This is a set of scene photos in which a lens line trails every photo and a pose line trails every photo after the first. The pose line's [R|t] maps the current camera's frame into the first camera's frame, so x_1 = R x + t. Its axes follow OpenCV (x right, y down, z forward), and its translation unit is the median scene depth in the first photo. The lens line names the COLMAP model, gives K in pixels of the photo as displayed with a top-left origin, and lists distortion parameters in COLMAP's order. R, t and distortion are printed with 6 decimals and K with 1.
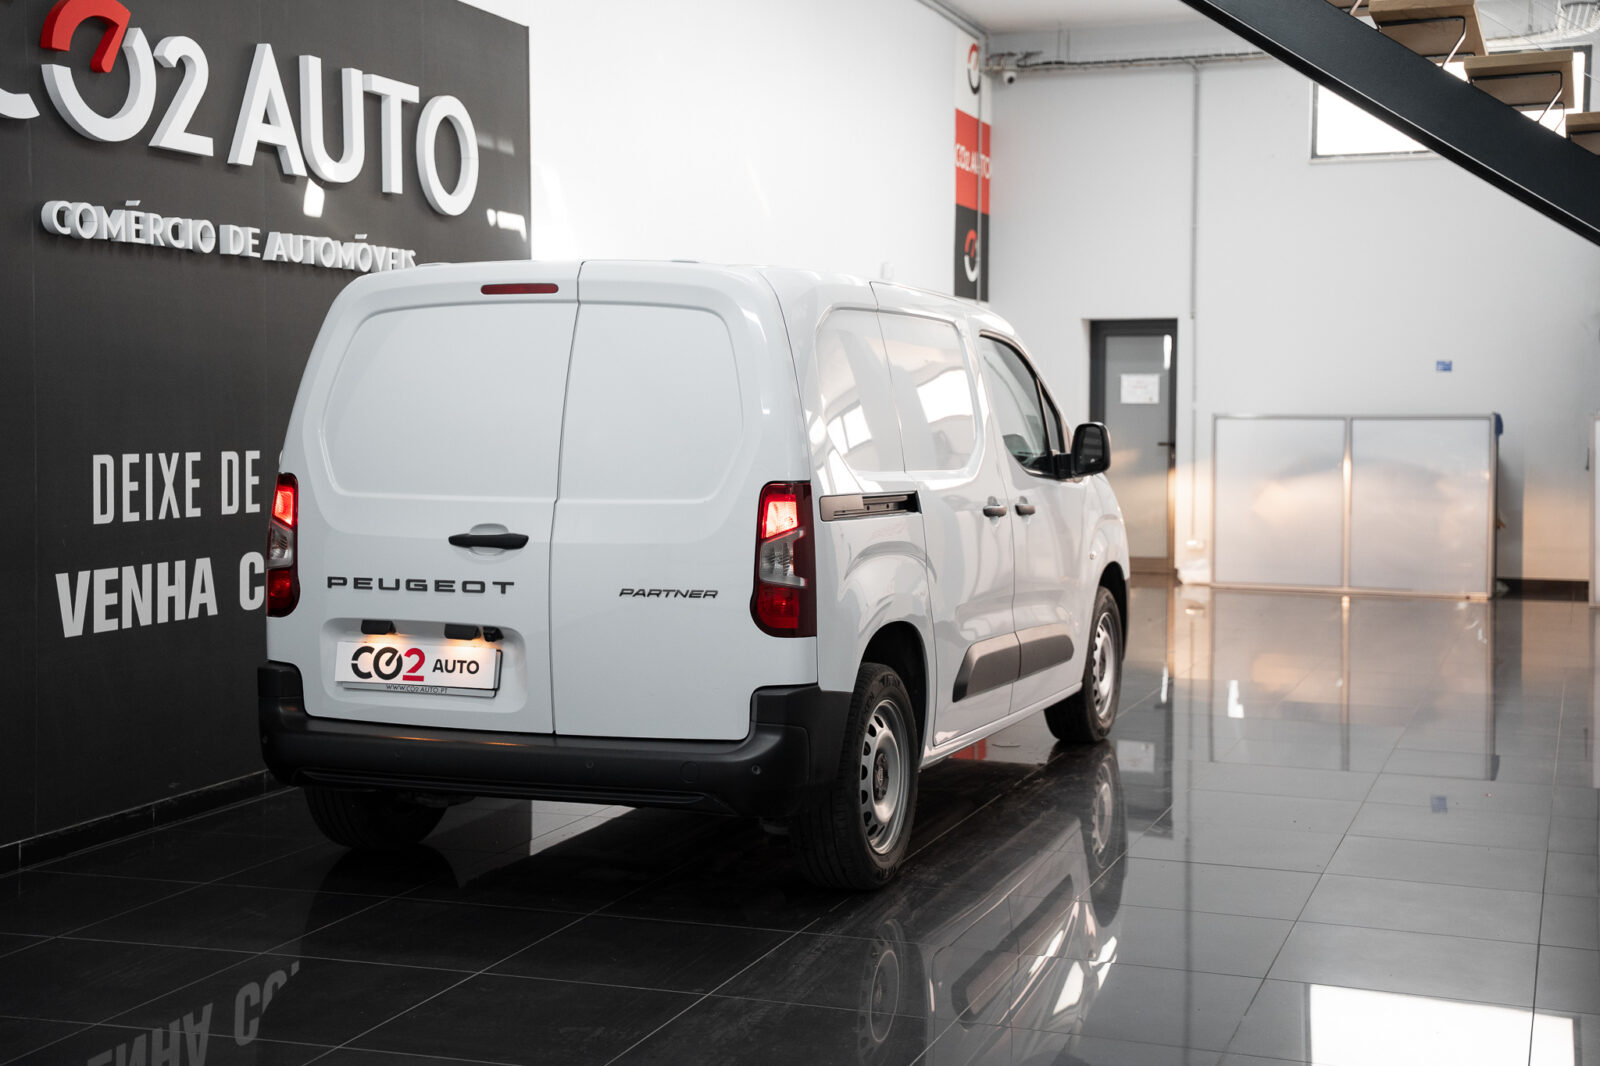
lens RADIAL K [[2182.2, 0, 800.0], [0, 2182.2, 533.0], [0, 0, 1]] dist [0.197206, -0.007586]
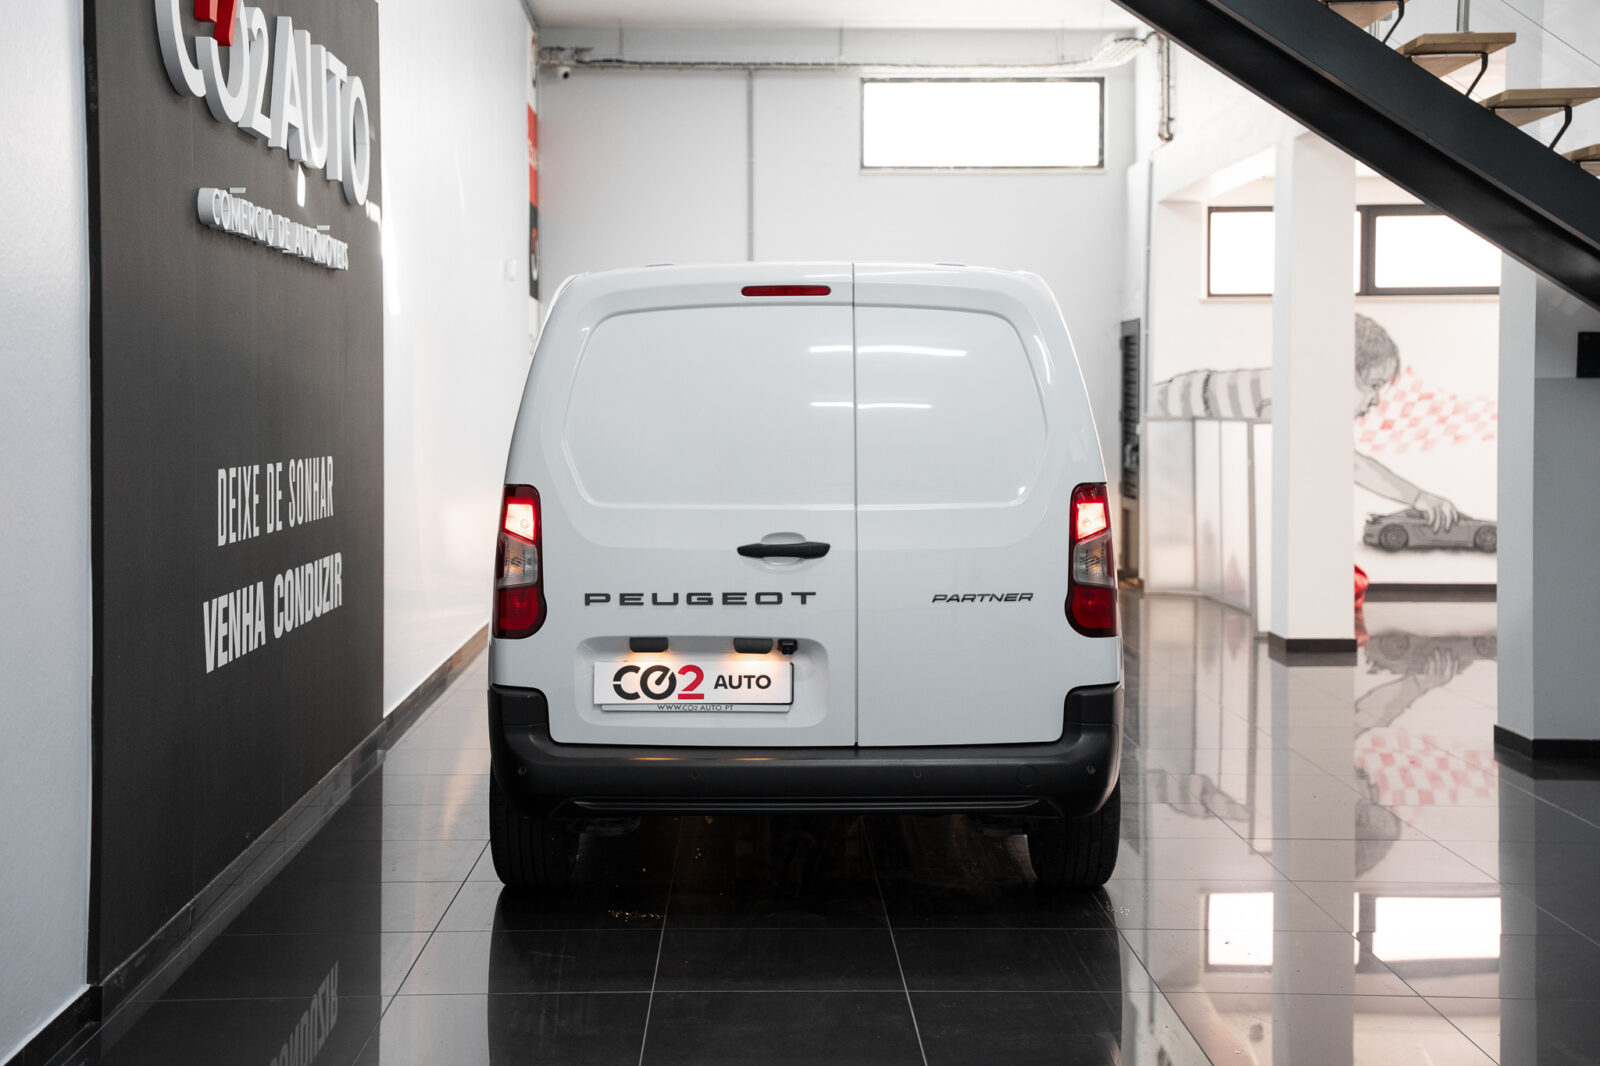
lens RADIAL K [[2266.5, 0, 791.9], [0, 2266.5, 506.3], [0, 0, 1]] dist [0.188804, 0.054656]
pose [[0.935864, -0.020201, 0.351781, -0.478048], [0.025390, 0.999626, -0.010142, -0.005441], [-0.351444, 0.018423, 0.936027, 0.059266]]
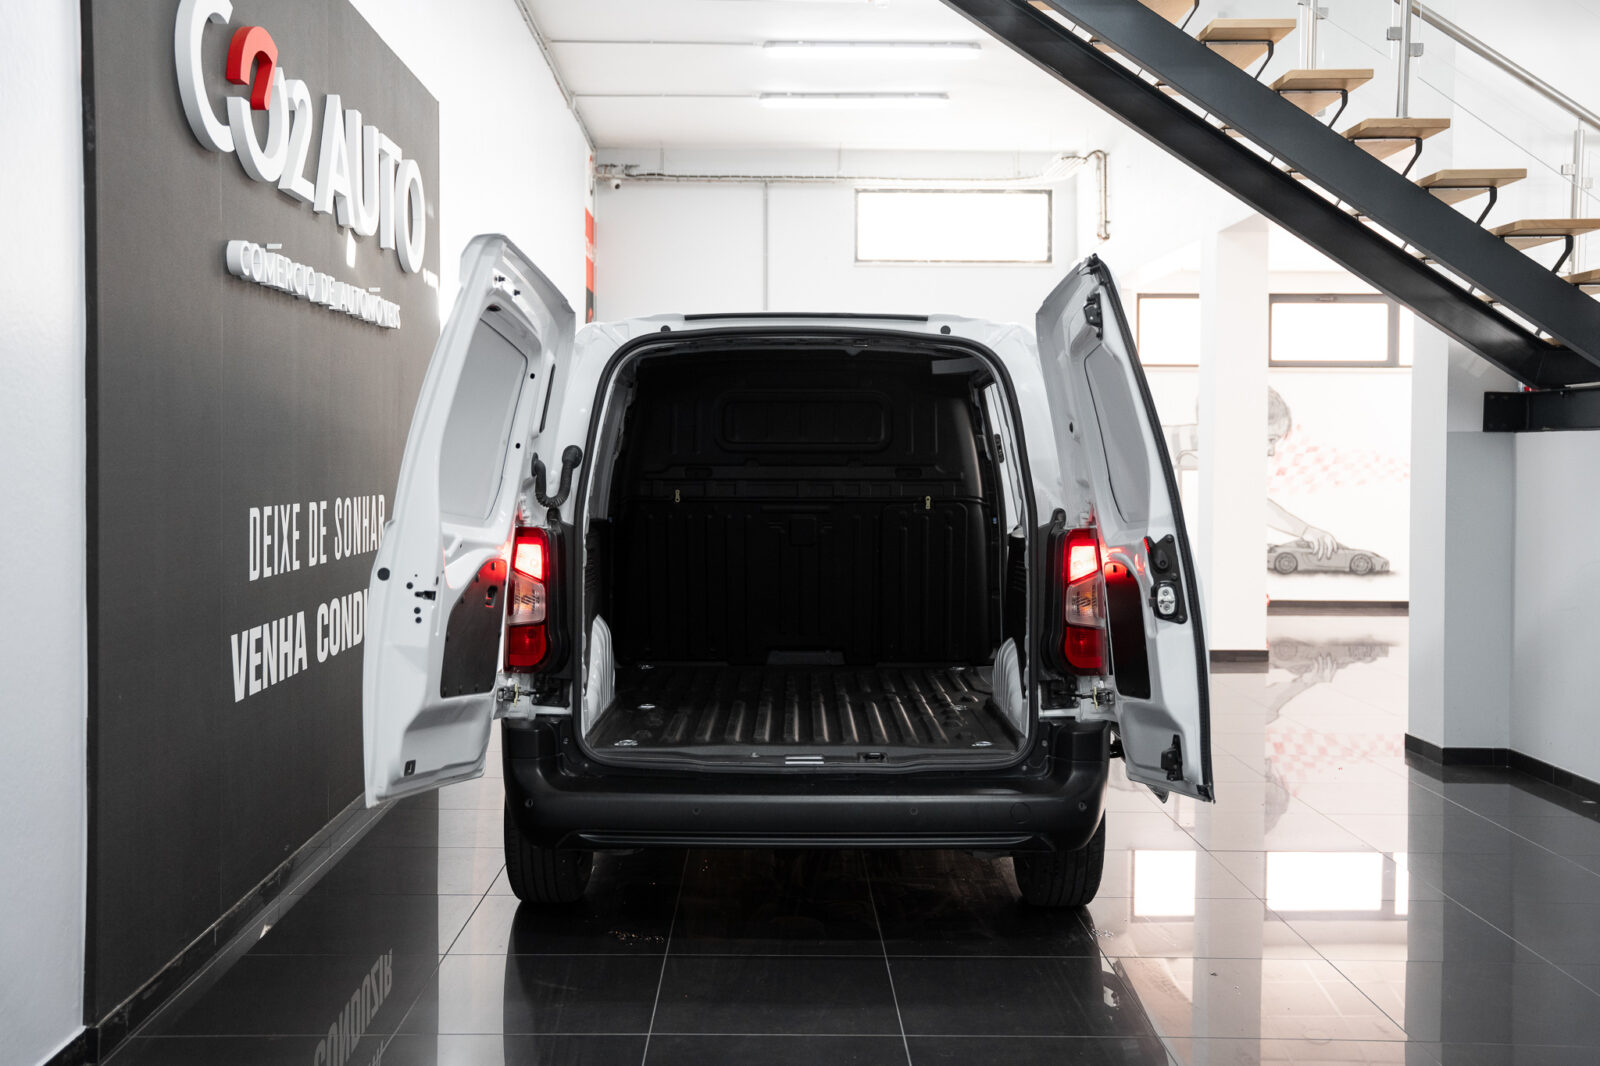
lens RADIAL K [[1698.2, 0, 777.8], [0, 1698.2, 528.6], [0, 0, 1]] dist [-0.003757, 0.181844]
pose [[0.940498, -0.015017, 0.339466, -0.394400], [0.020000, 0.999737, -0.011185, -0.015393], [-0.339209, 0.017309, 0.940552, 0.271624]]
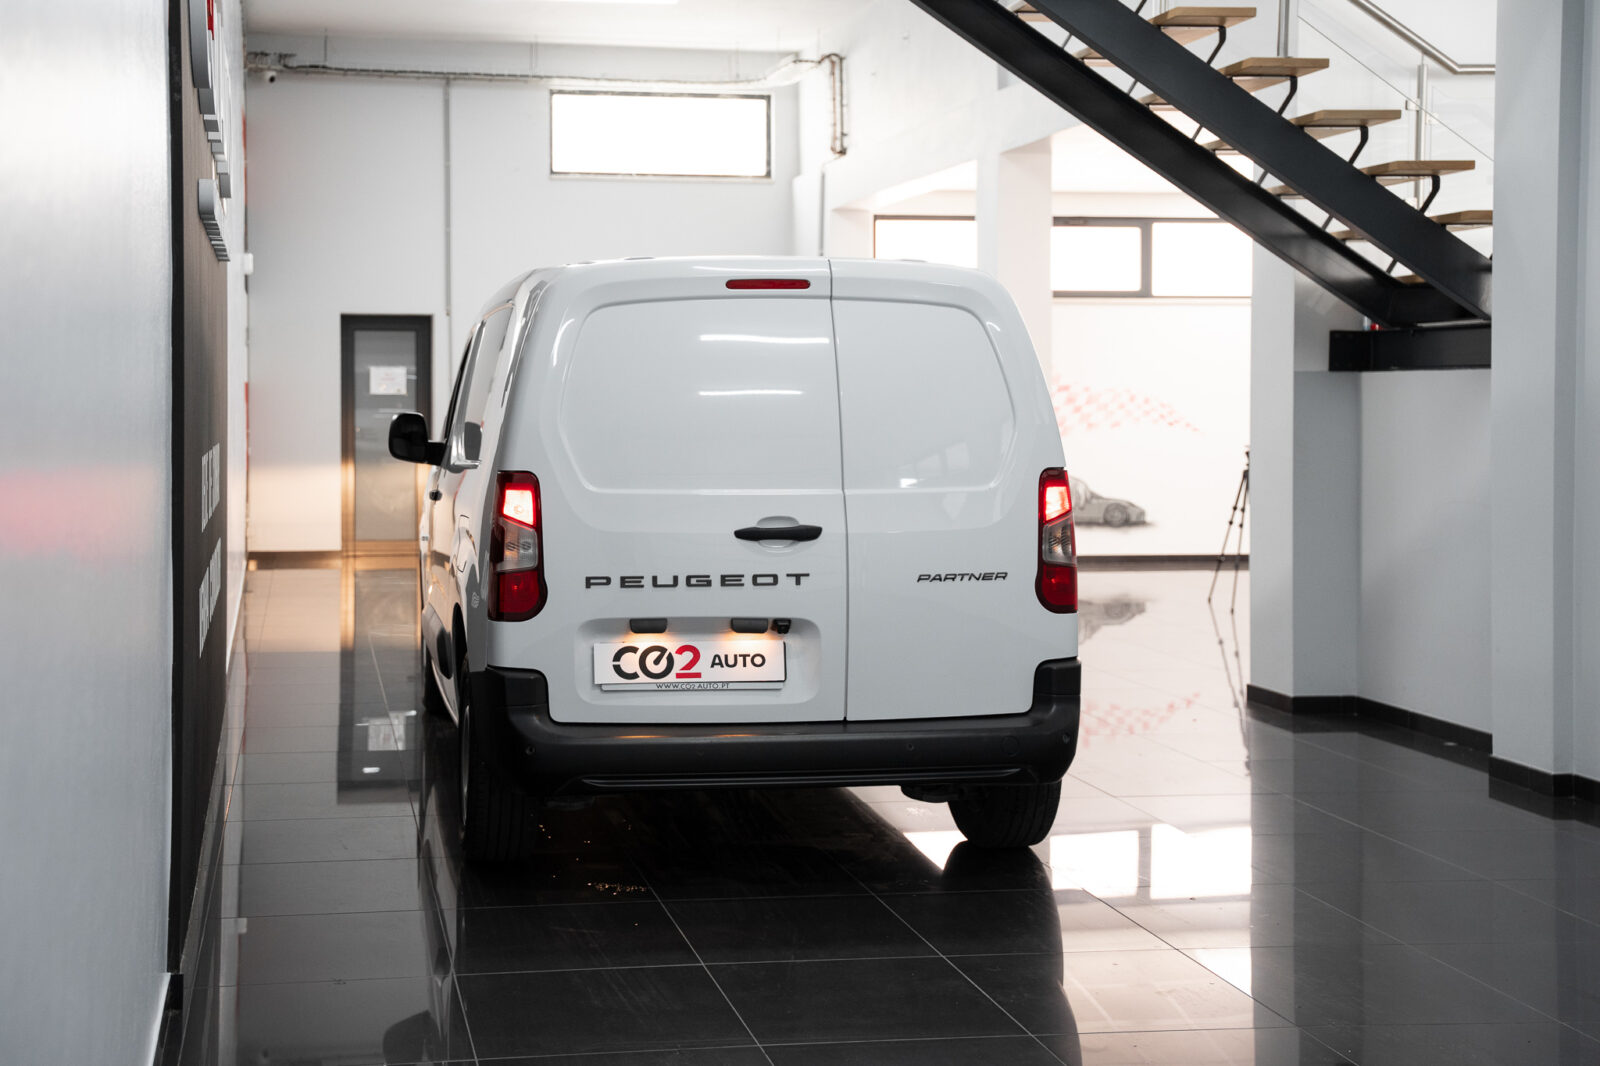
lens RADIAL K [[2078.9, 0, 644.9], [0, 2078.9, 479.4], [0, 0, 1]] dist [0.159062, -0.018108]
pose [[0.875202, -0.022877, 0.483217, -0.640445], [0.031528, 0.999455, -0.009785, -0.013453], [-0.482729, 0.023799, 0.875446, 0.186843]]
